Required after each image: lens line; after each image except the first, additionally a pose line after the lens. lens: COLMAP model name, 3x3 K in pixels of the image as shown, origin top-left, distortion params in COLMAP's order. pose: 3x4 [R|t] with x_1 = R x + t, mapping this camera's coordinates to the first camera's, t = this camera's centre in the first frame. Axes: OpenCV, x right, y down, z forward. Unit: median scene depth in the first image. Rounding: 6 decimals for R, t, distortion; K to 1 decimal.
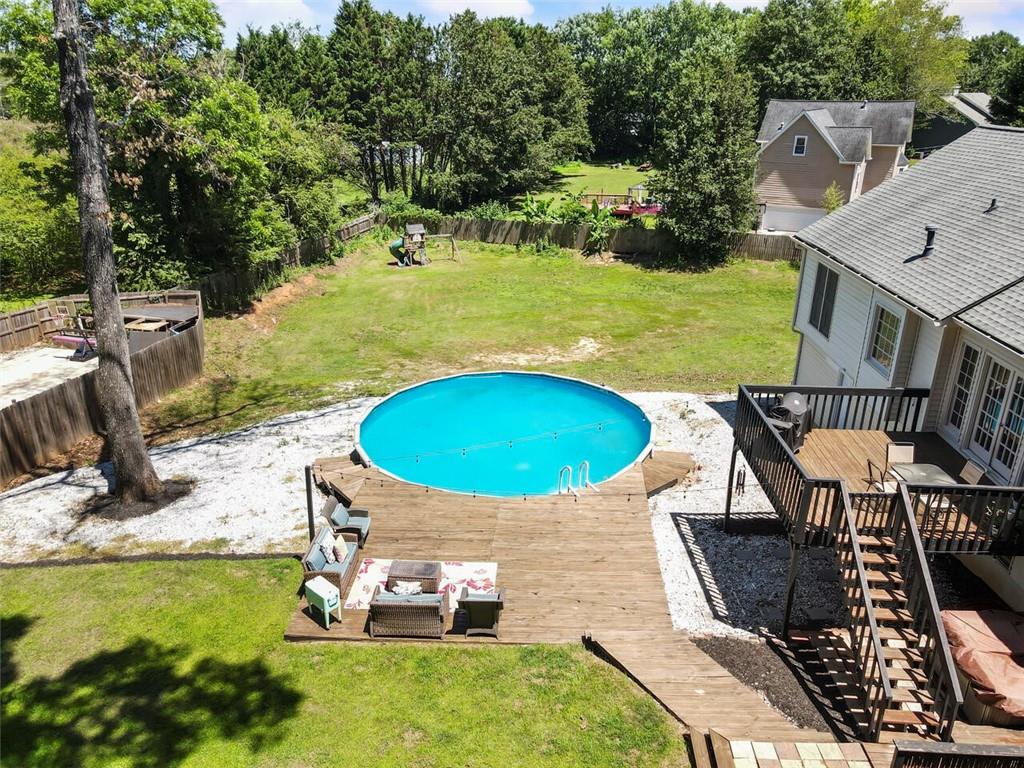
lens RADIAL K [[749.0, 0, 512.0], [0, 749.0, 384.0], [0, 0, 1]] dist [0.035241, 0.003268]
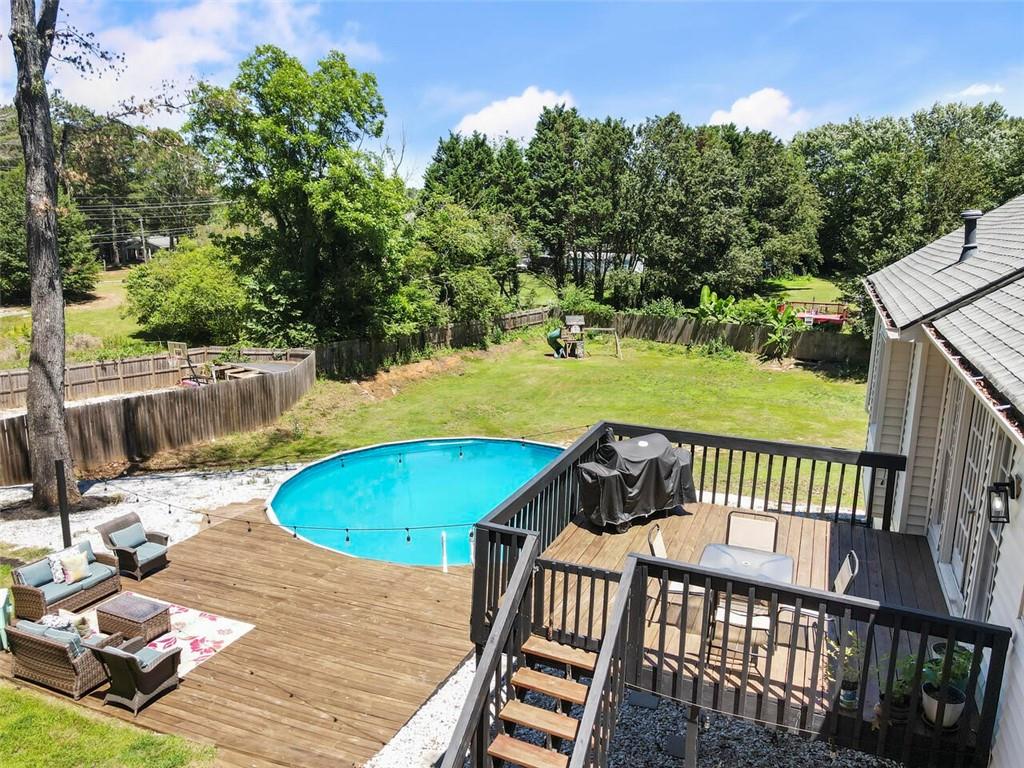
lens RADIAL K [[755.8, 0, 512.0], [0, 755.8, 384.0], [0, 0, 1]] dist [0.029802, -0.000606]
pose [[0.937246, 0.080738, -0.339193, 0.143720], [-0.136432, 0.980176, -0.143673, 0.024100], [0.320869, 0.180934, 0.929681, 0.109110]]
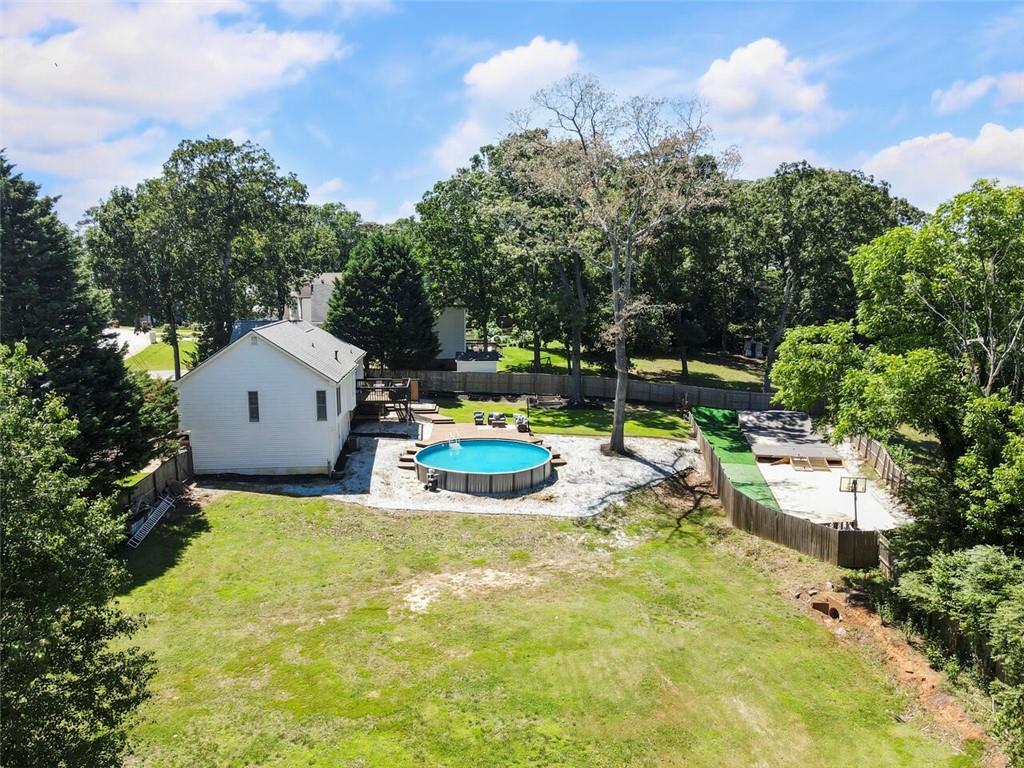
lens RADIAL K [[765.8, 0, 512.0], [0, 765.8, 384.0], [0, 0, 1]] dist [0.014191, 0.001434]
pose [[-0.994181, 0.008570, -0.107382, 0.067716], [-0.046419, 0.865452, 0.498837, -0.561014], [0.097209, 0.500919, -0.860018, 1.282742]]
